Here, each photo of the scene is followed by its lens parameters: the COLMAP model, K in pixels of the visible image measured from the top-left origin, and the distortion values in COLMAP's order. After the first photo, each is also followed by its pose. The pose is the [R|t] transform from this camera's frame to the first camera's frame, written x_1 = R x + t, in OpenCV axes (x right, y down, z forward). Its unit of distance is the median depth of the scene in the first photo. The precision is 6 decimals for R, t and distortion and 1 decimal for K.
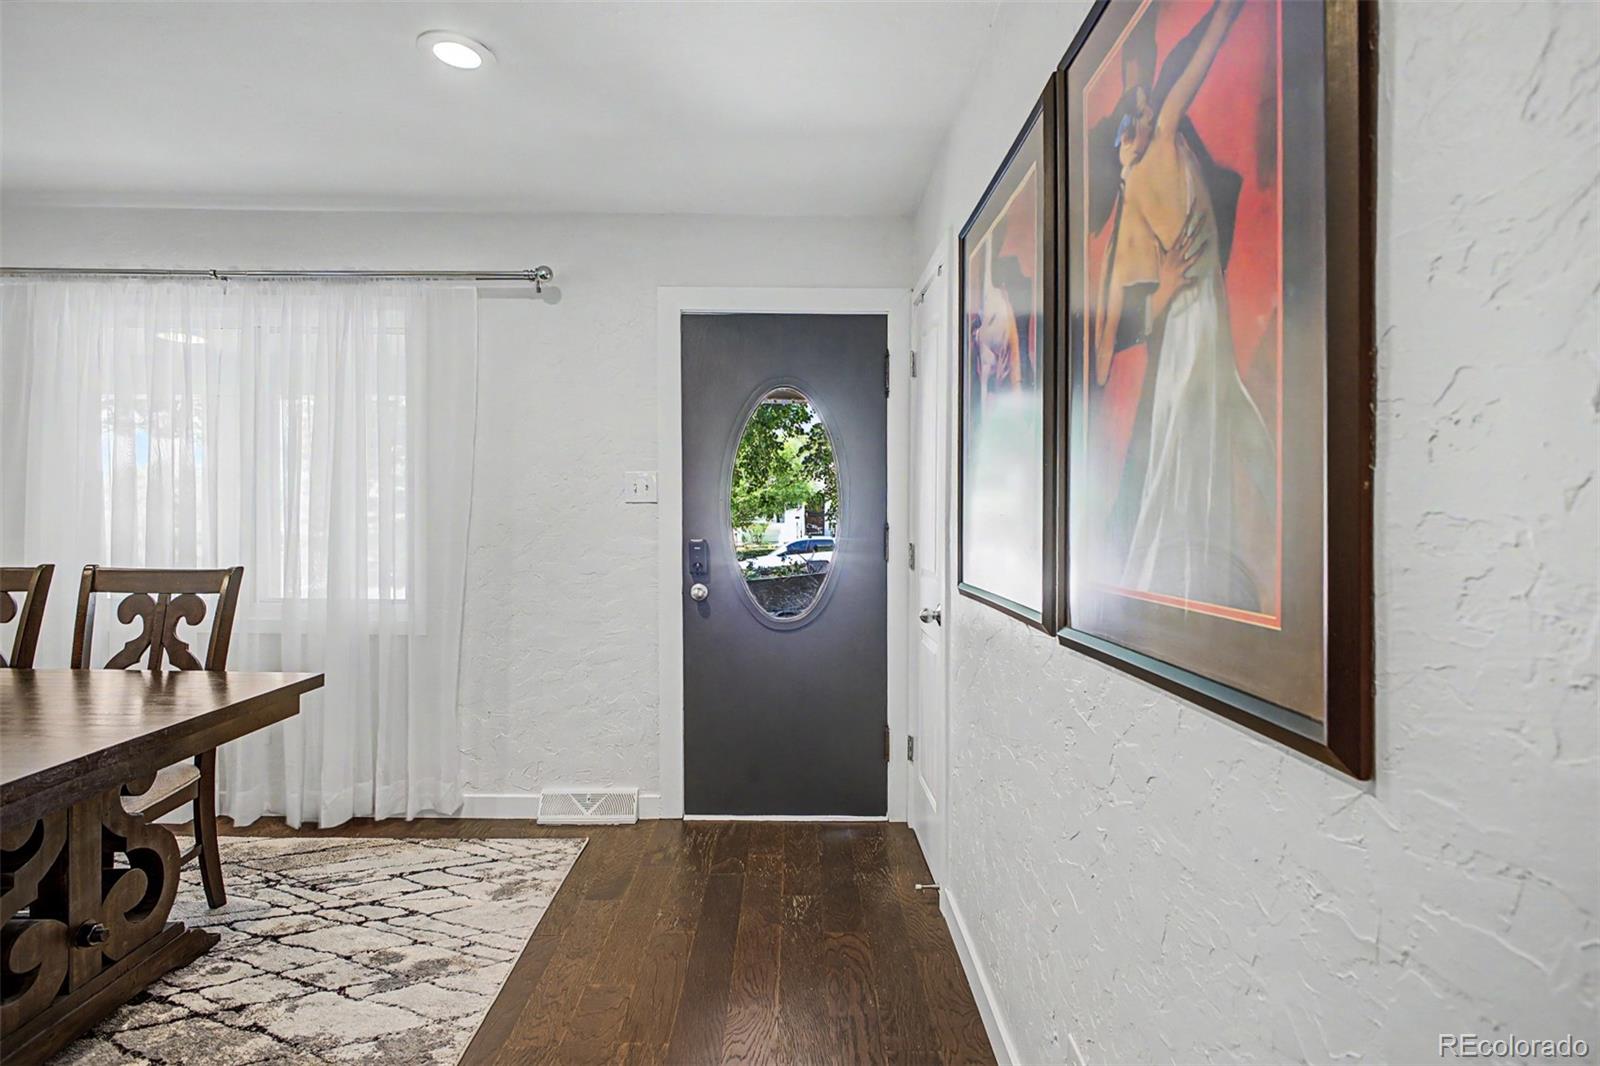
lens RADIAL K [[843.1, 0, 801.3], [0, 843.1, 512.2], [0, 0, 1]] dist [0.010604, -0.000062]
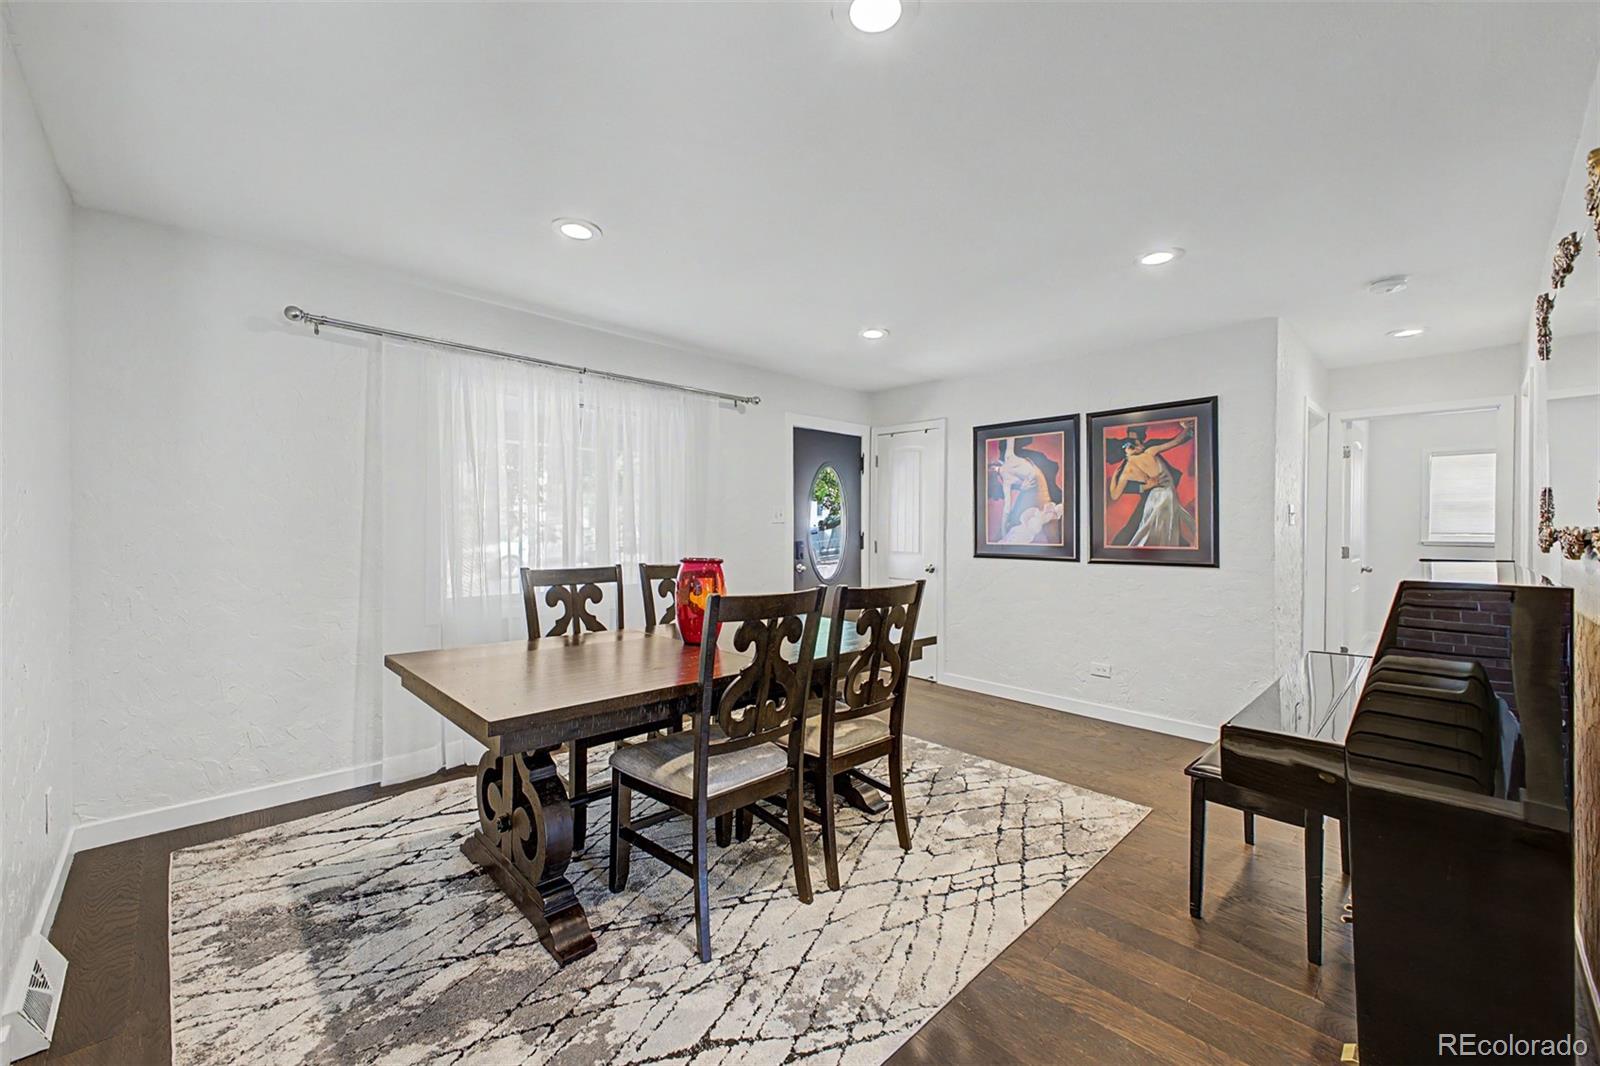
lens RADIAL K [[650.4, 0, 790.5], [0, 650.4, 514.4], [0, 0, 1]] dist [0.036467, -0.013612]
pose [[0.737322, 0.005880, 0.675515, -1.507323], [-0.012299, 0.999913, 0.004721, -0.047865], [-0.675429, -0.011789, 0.737331, -0.142962]]
